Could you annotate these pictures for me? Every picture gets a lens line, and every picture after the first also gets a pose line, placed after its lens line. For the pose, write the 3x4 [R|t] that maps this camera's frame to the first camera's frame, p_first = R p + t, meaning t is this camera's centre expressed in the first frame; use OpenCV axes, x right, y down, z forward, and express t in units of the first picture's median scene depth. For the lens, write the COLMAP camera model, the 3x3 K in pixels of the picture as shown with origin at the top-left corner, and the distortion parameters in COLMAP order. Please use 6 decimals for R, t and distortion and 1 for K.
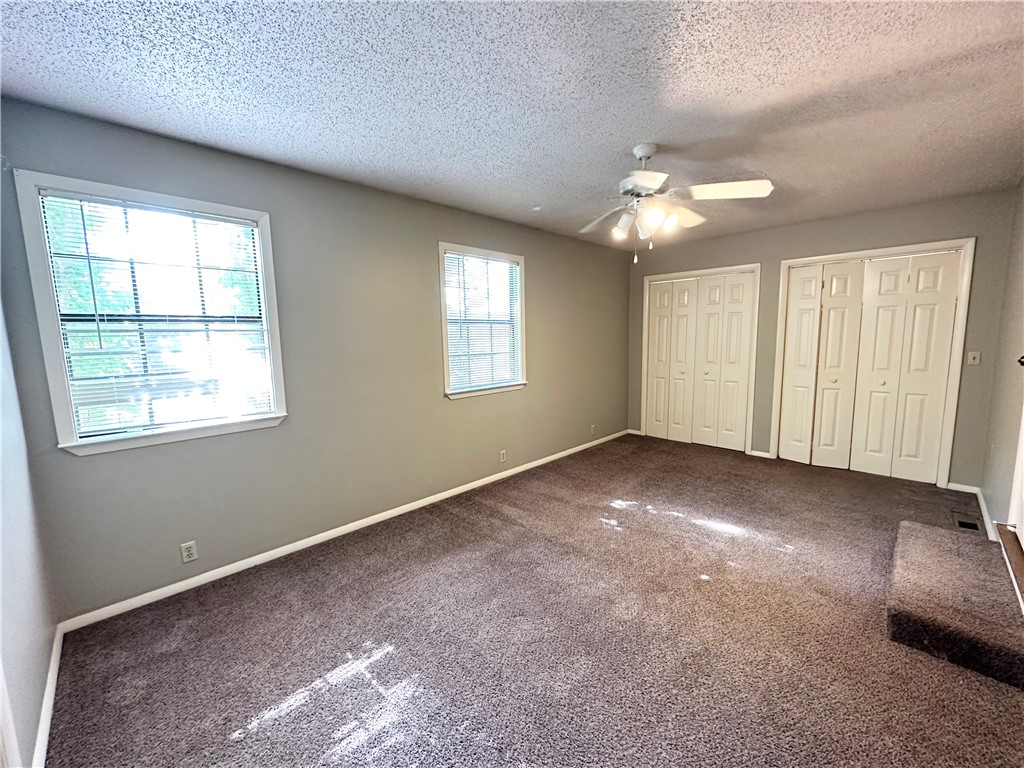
lens RADIAL K [[407.3, 0, 512.0], [0, 407.3, 384.0], [0, 0, 1]] dist [-0.001157, 0.000382]
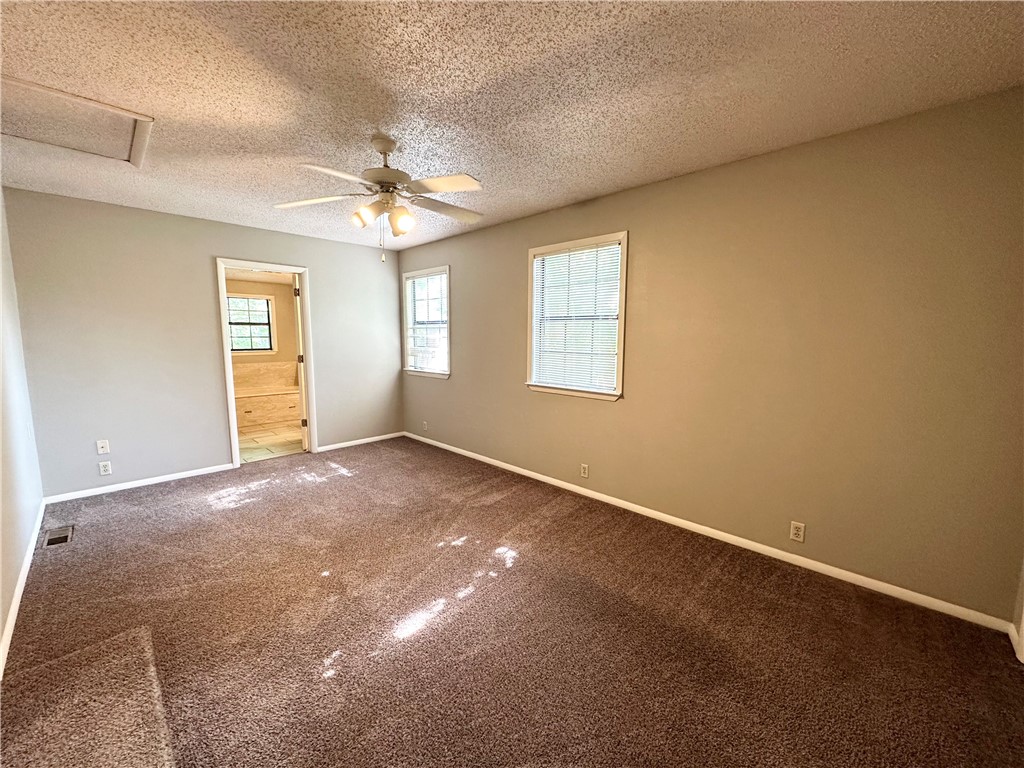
lens RADIAL K [[407.3, 0, 512.0], [0, 407.3, 384.0], [0, 0, 1]] dist [-0.001157, 0.000382]
pose [[0.017399, 0.137278, -0.990380, 1.121914], [-0.127979, 0.982688, 0.133964, -0.141744], [0.991624, 0.124417, 0.034667, 1.080860]]
